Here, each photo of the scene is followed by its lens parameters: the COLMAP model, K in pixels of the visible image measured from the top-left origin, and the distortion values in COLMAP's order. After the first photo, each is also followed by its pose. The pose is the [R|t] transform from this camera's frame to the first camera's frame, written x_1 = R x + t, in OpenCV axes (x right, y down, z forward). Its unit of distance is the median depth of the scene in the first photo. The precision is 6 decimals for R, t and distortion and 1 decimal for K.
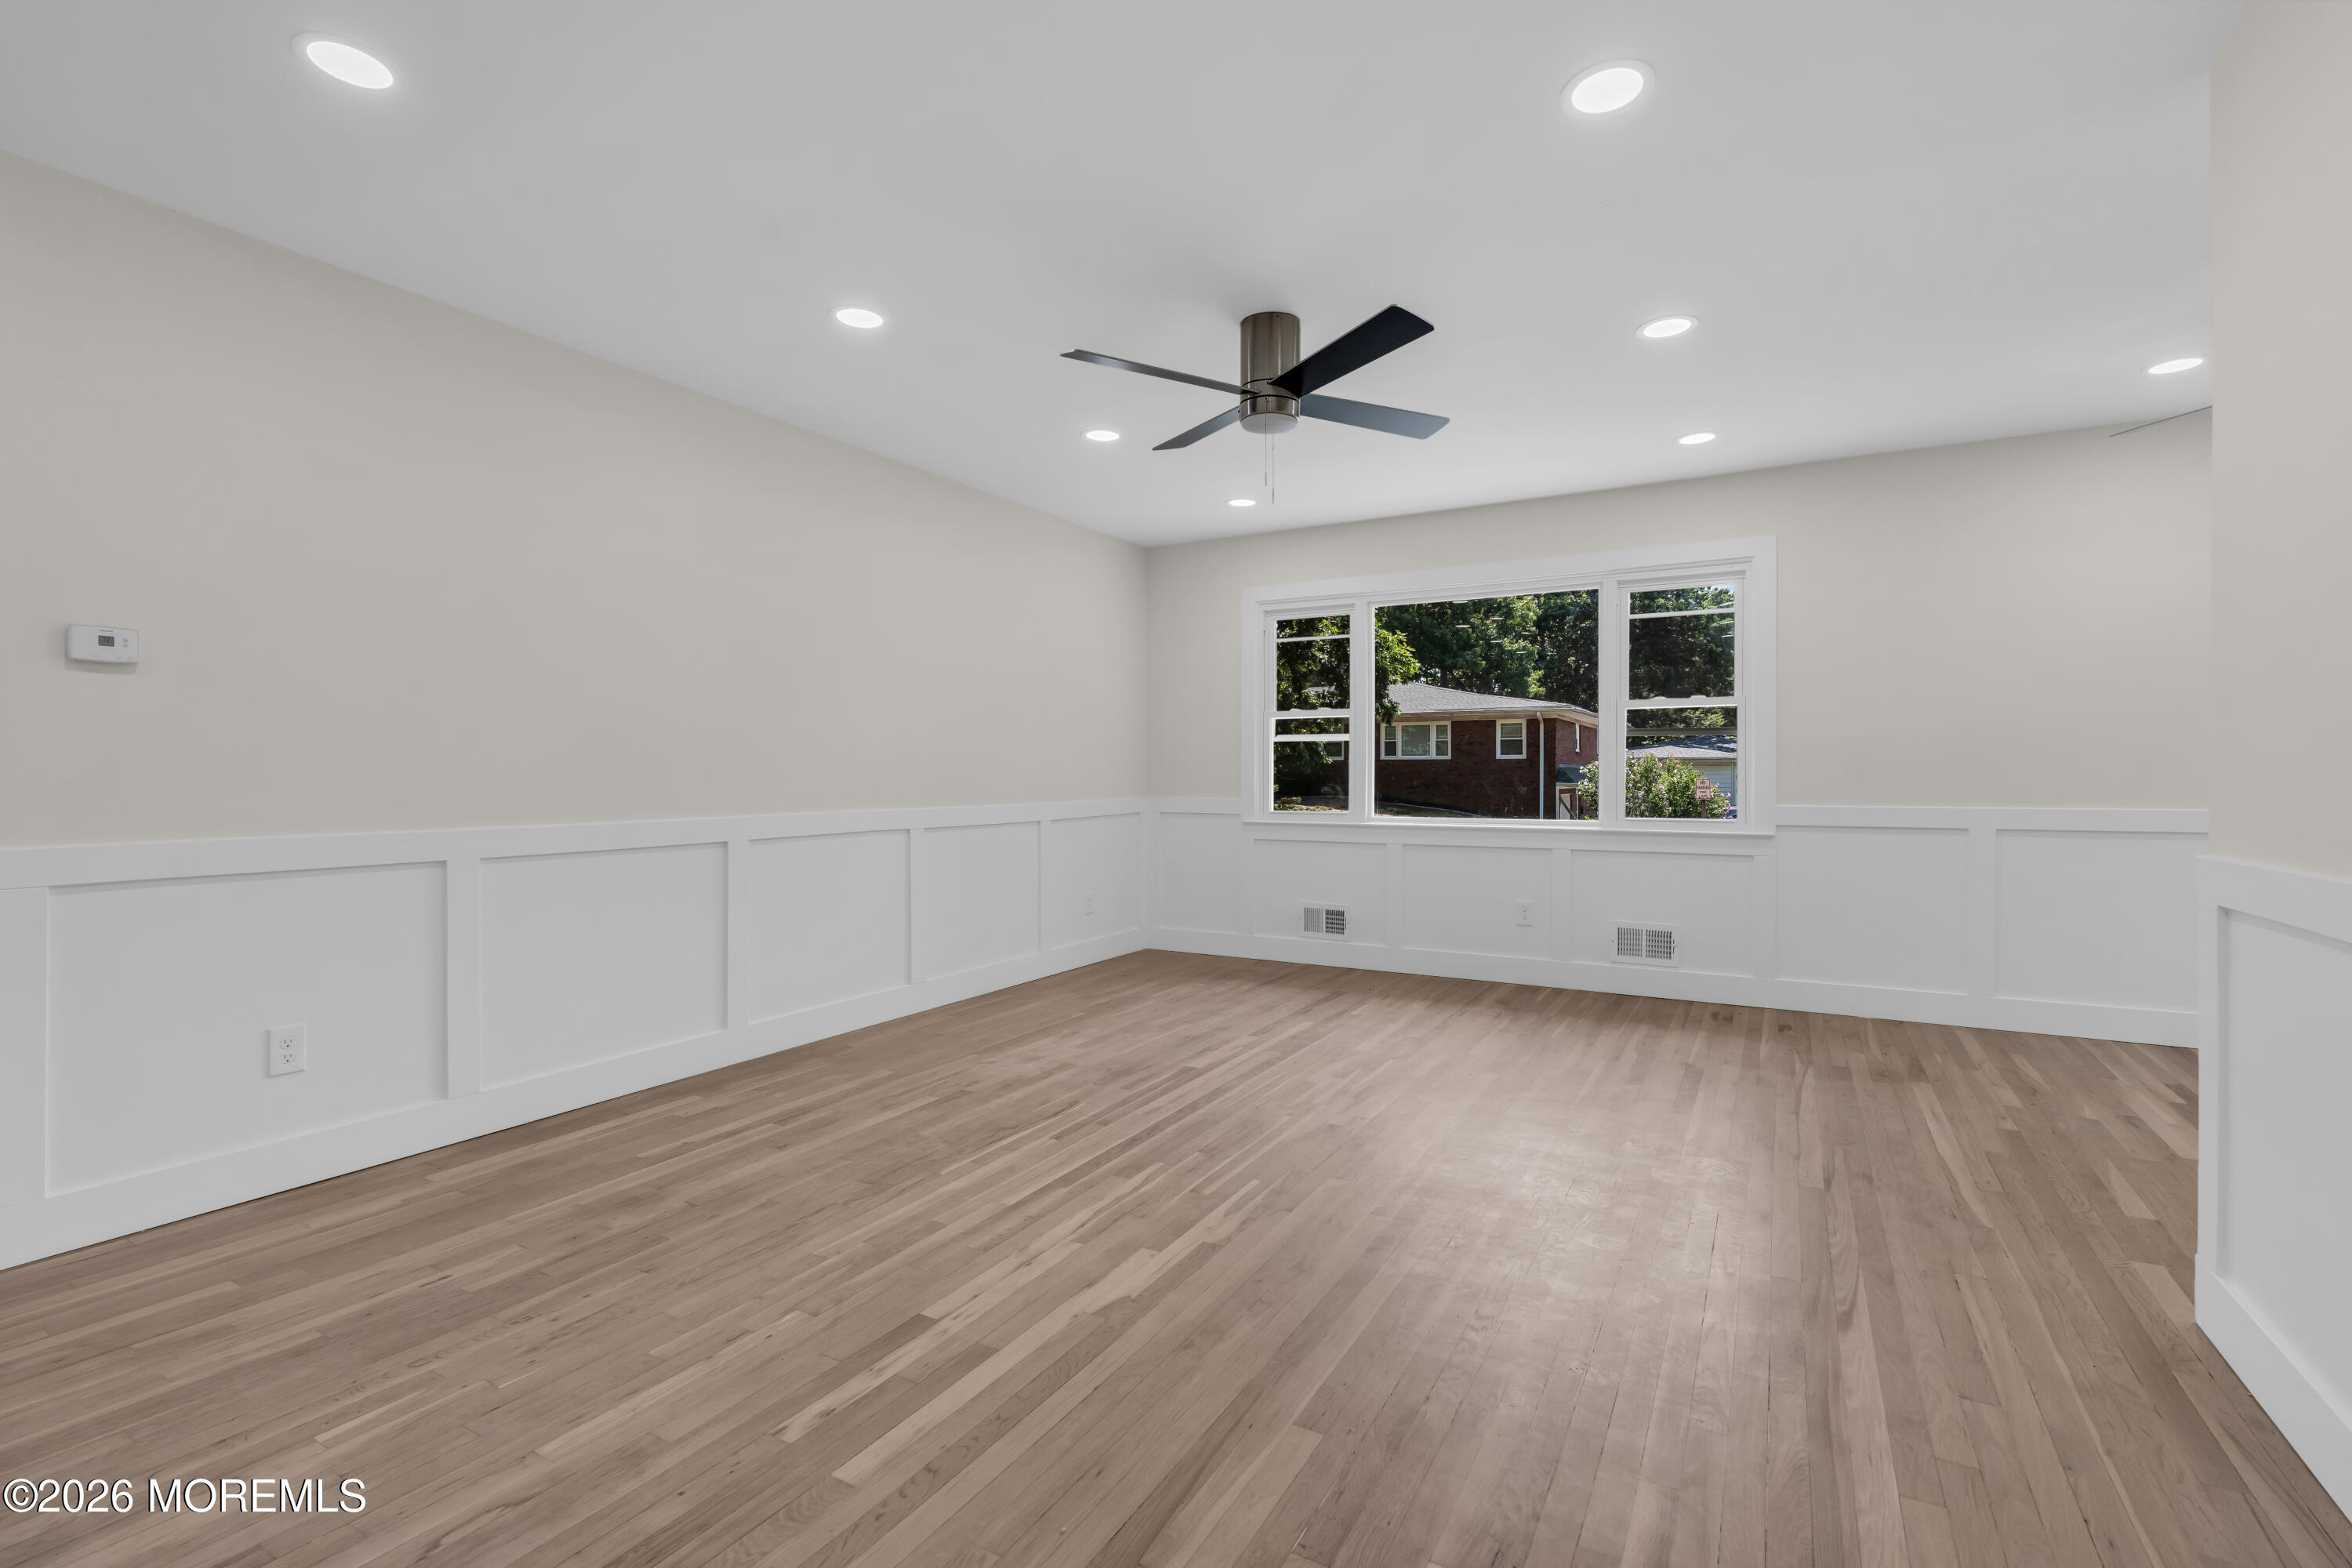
lens RADIAL K [[1049.2, 0, 1175.6], [0, 1049.2, 786.7], [0, 0, 1]] dist [-0.011932, 0.004332]
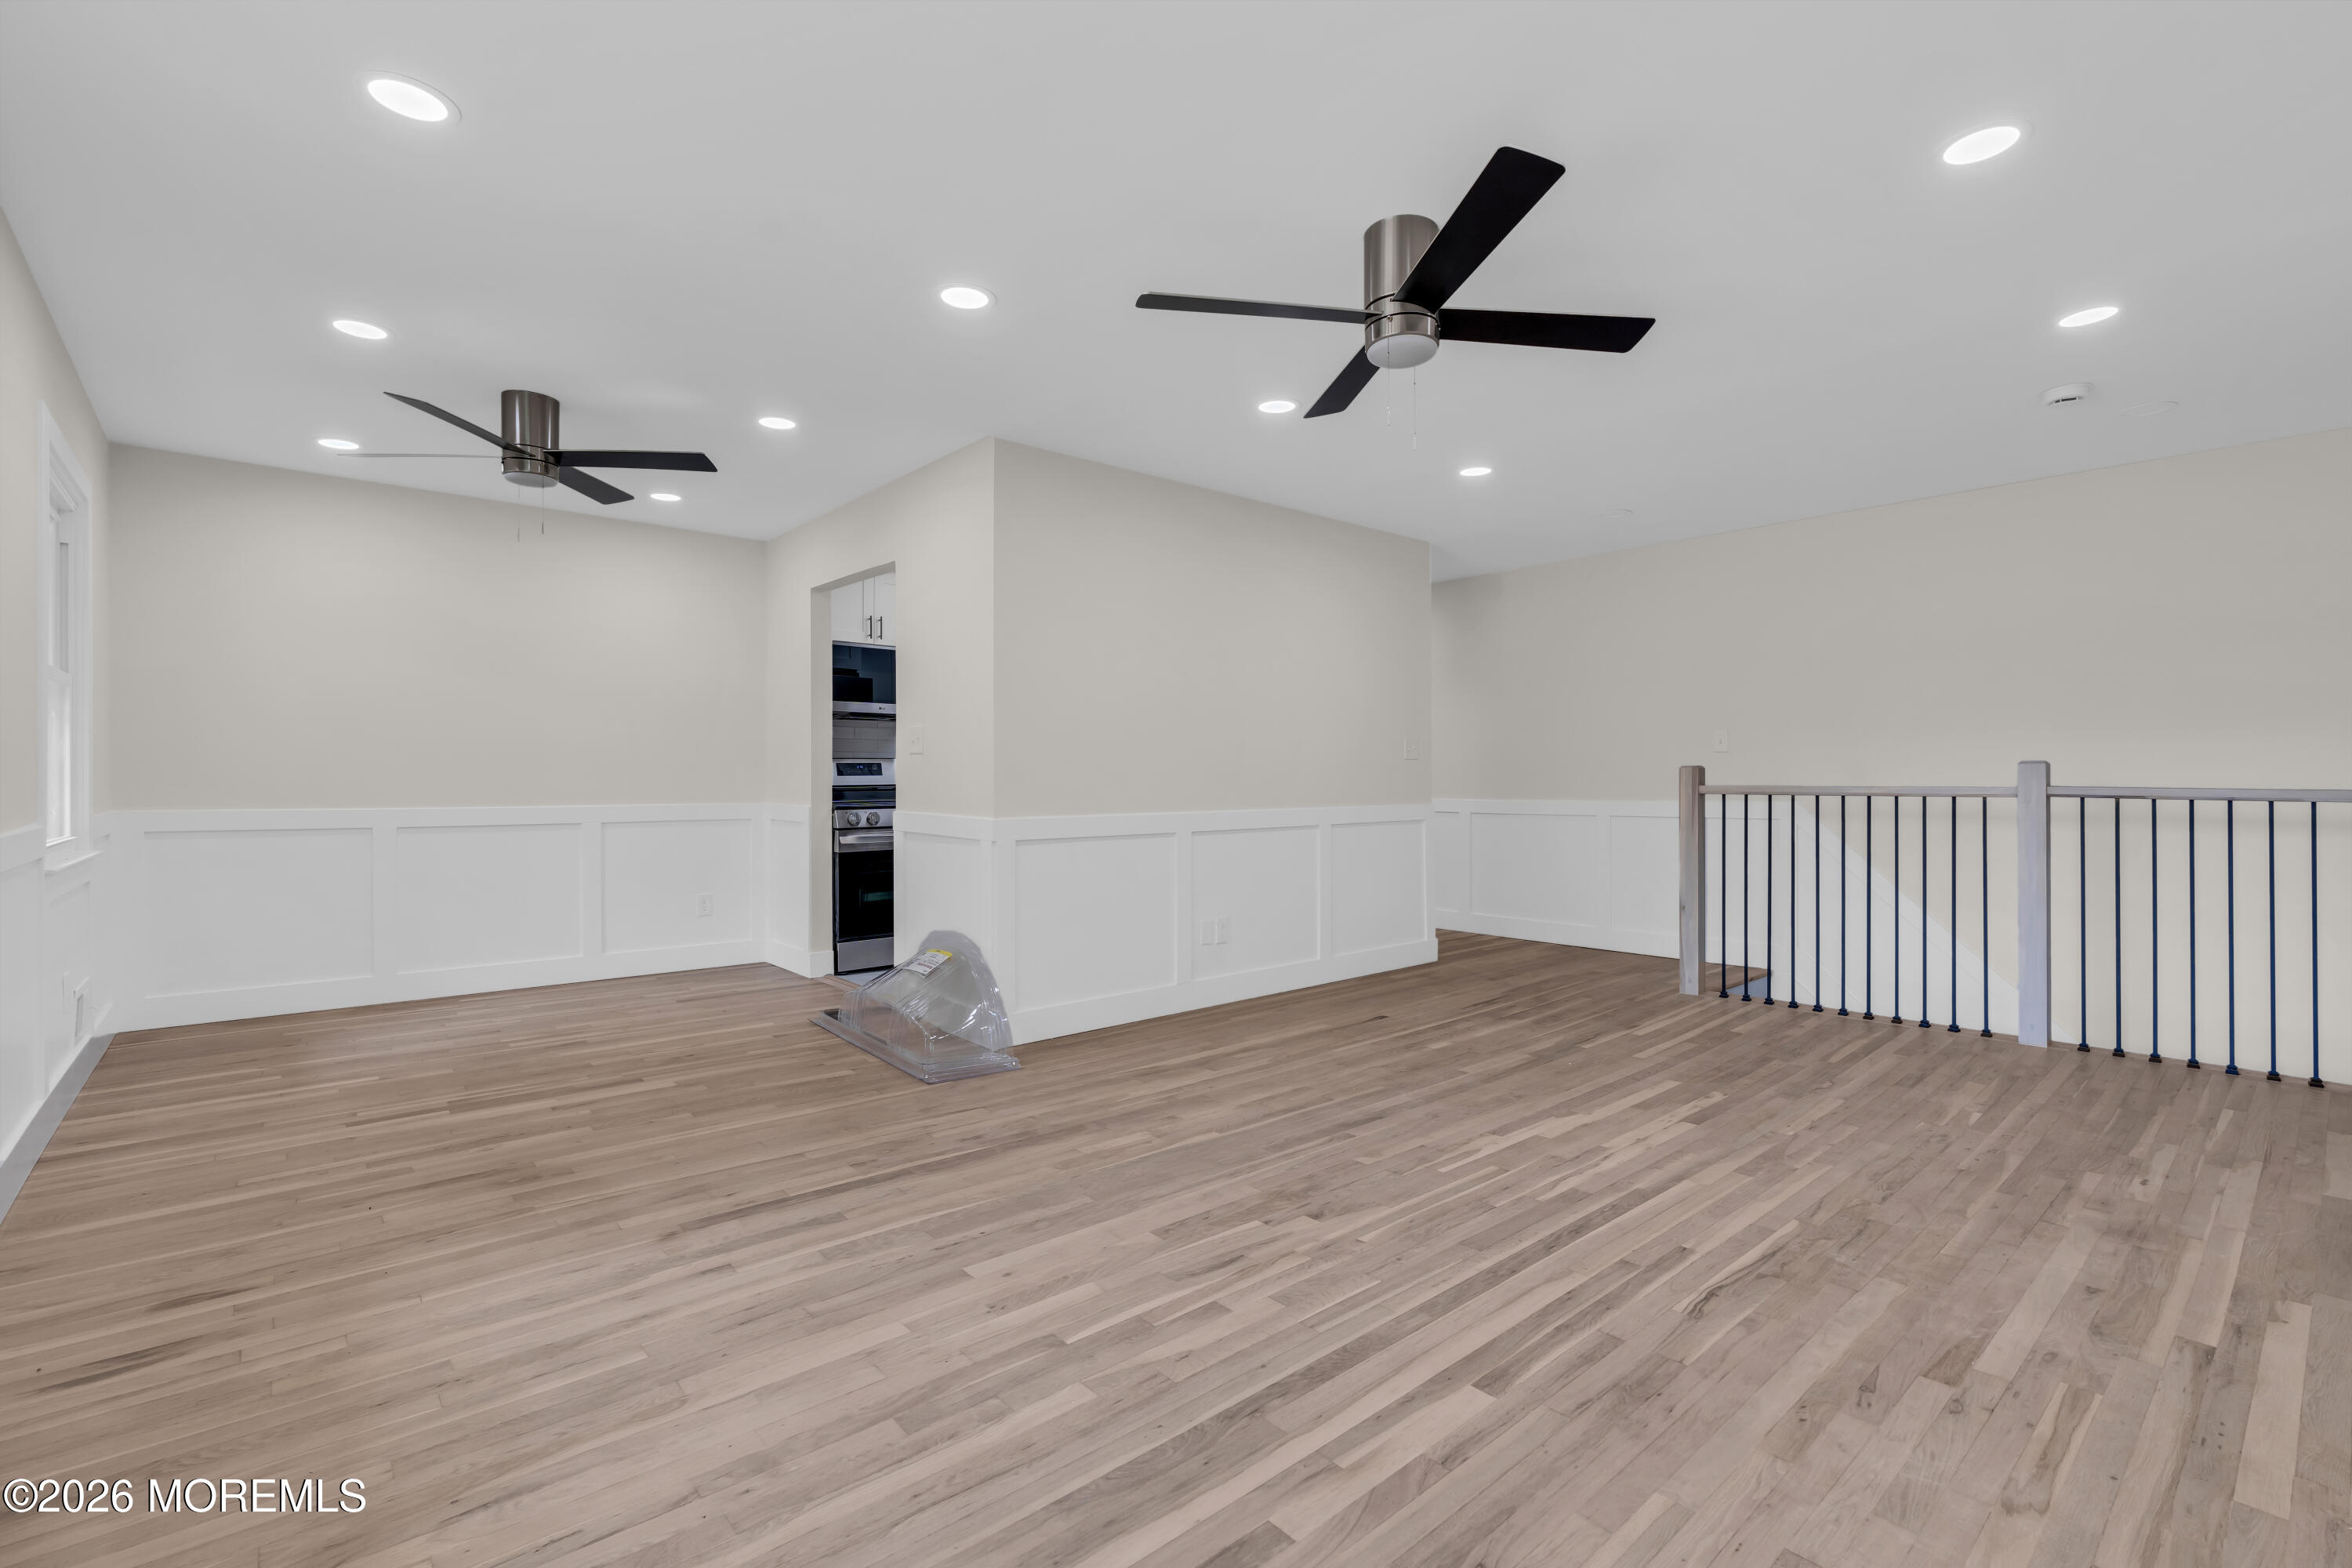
lens RADIAL K [[1049.2, 0, 1184.8], [0, 1049.2, 780.6], [0, 0, 1]] dist [-0.011932, 0.004332]
pose [[-0.949720, 0.000356, 0.313101, -0.005049], [0.003666, 0.999943, 0.009984, -0.016336], [-0.313080, 0.010630, -0.949667, 1.701205]]
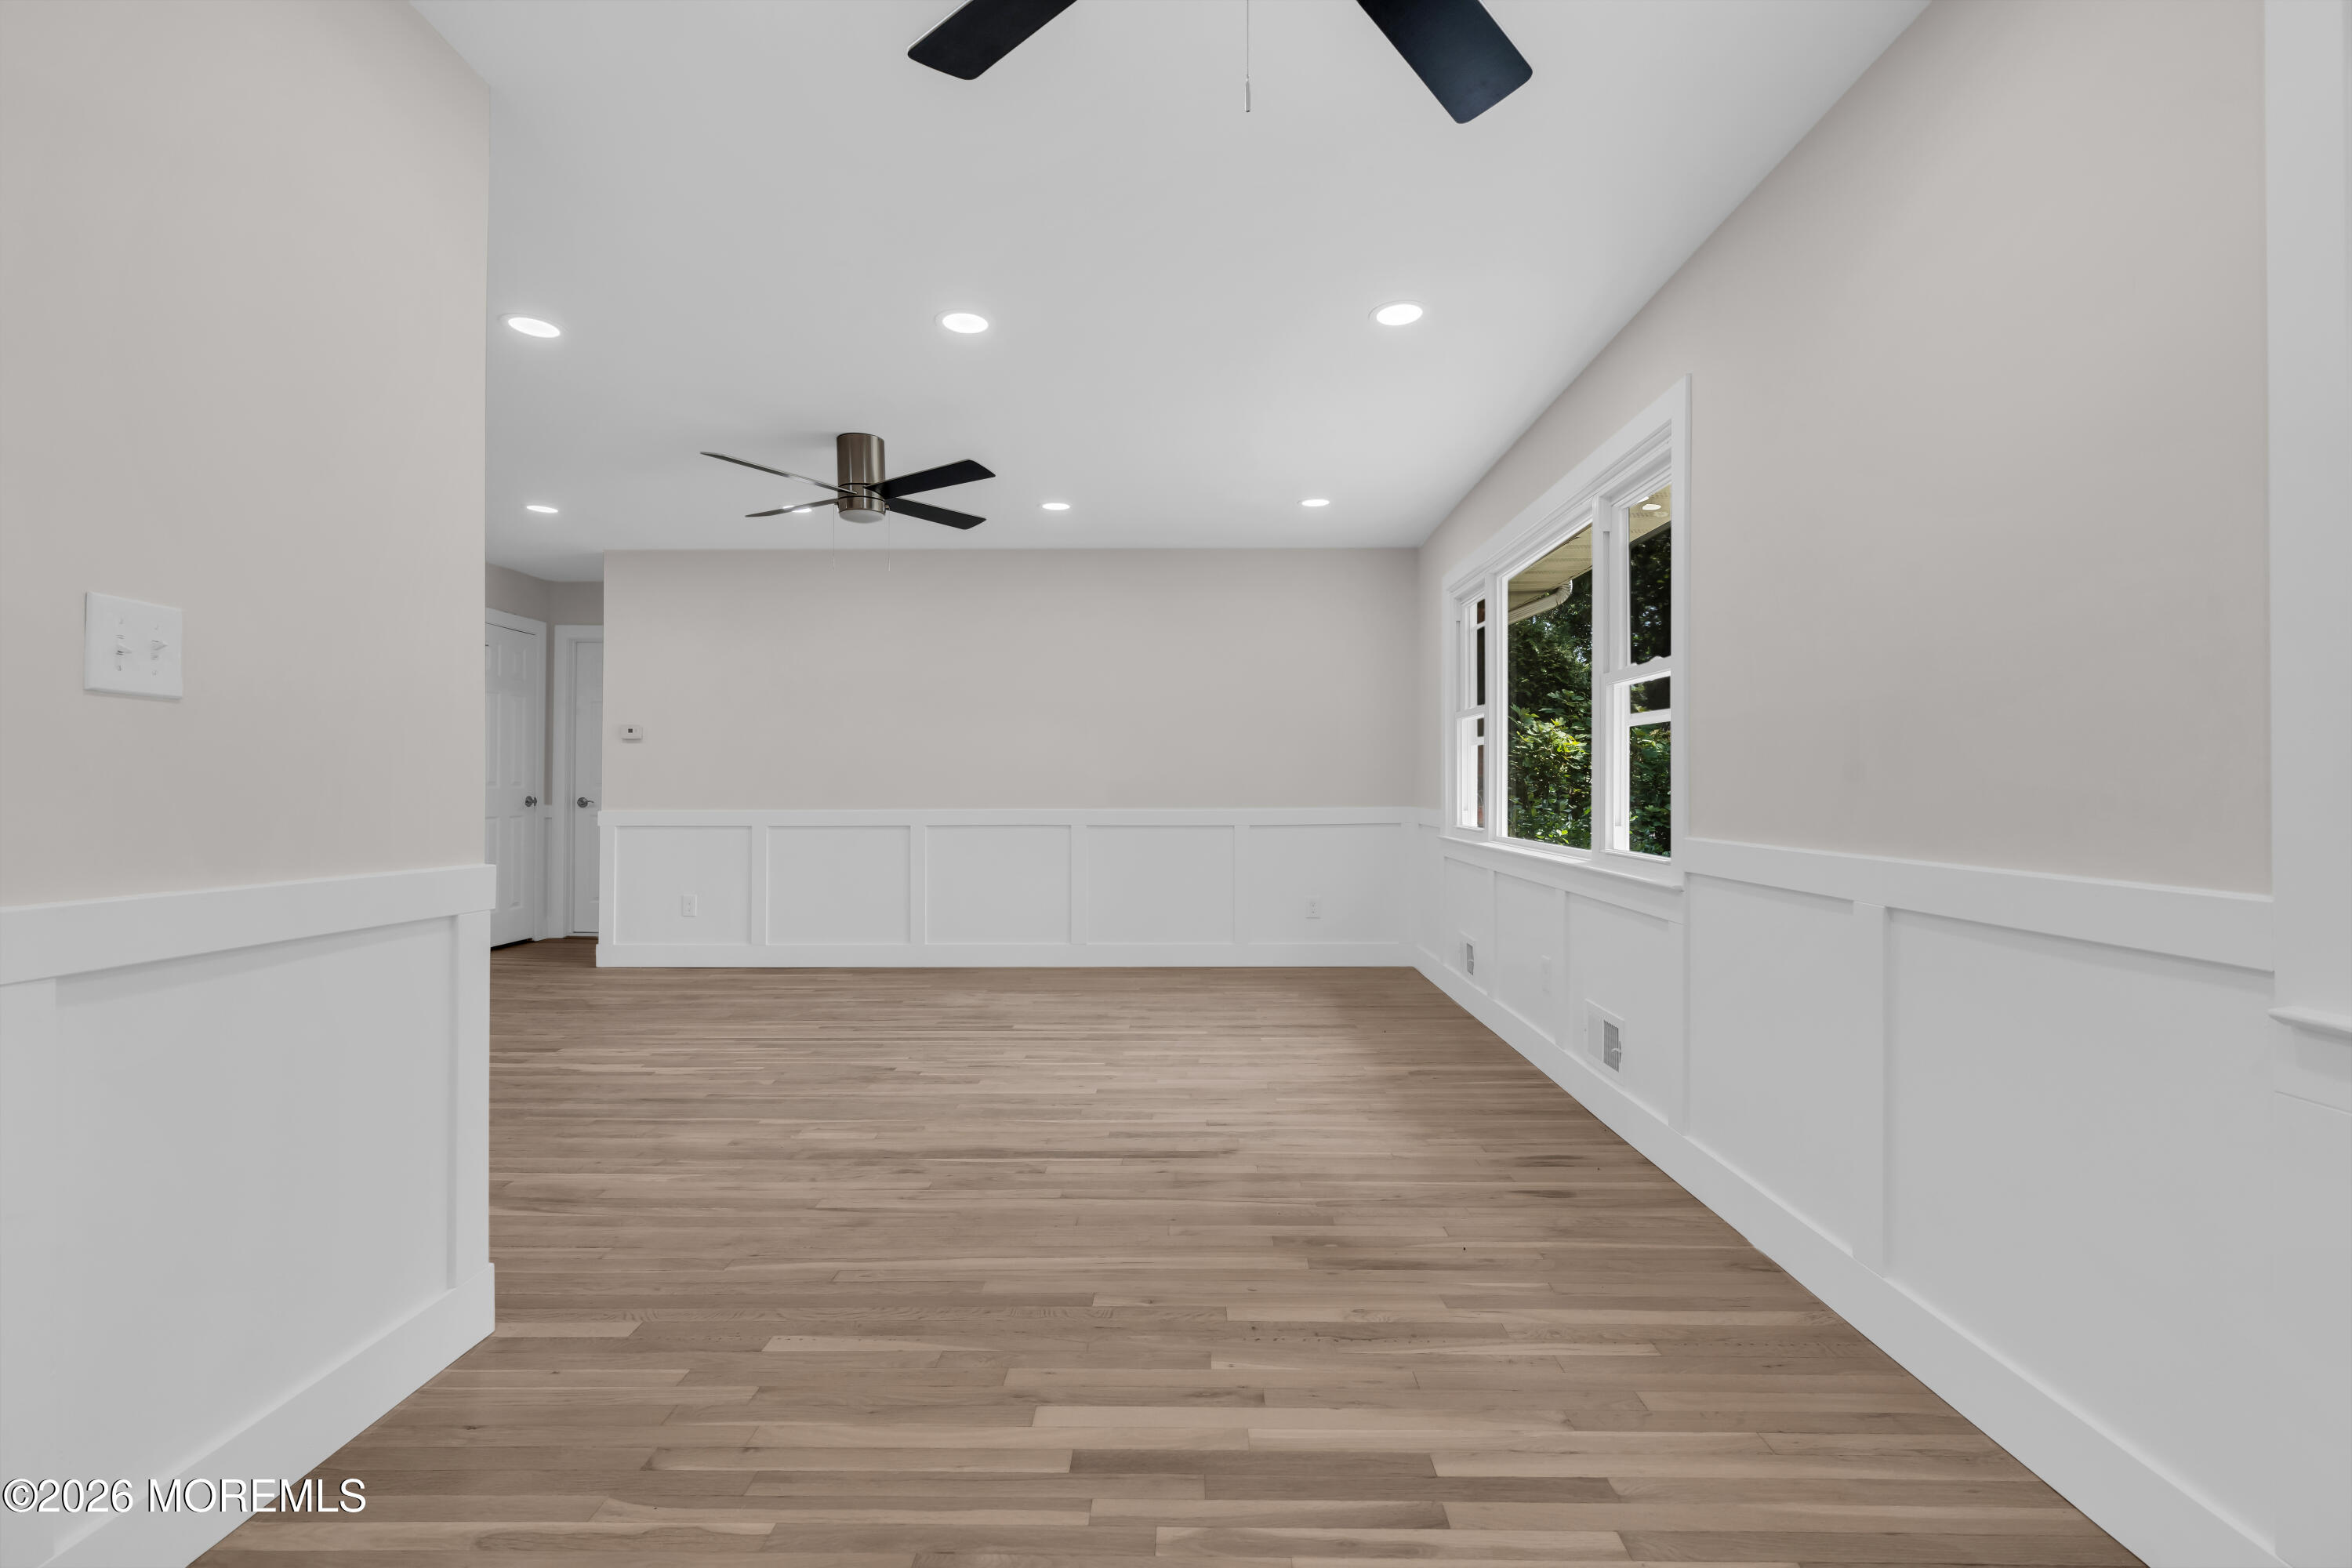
lens RADIAL K [[1049.2, 0, 1168.7], [0, 1049.2, 792.3], [0, 0, 1]] dist [-0.011932, 0.004332]
pose [[0.487147, 0.007744, -0.873286, 1.310870], [-0.011601, 0.999930, 0.002395, -0.006822], [0.873243, 0.008964, 0.487202, 0.650328]]
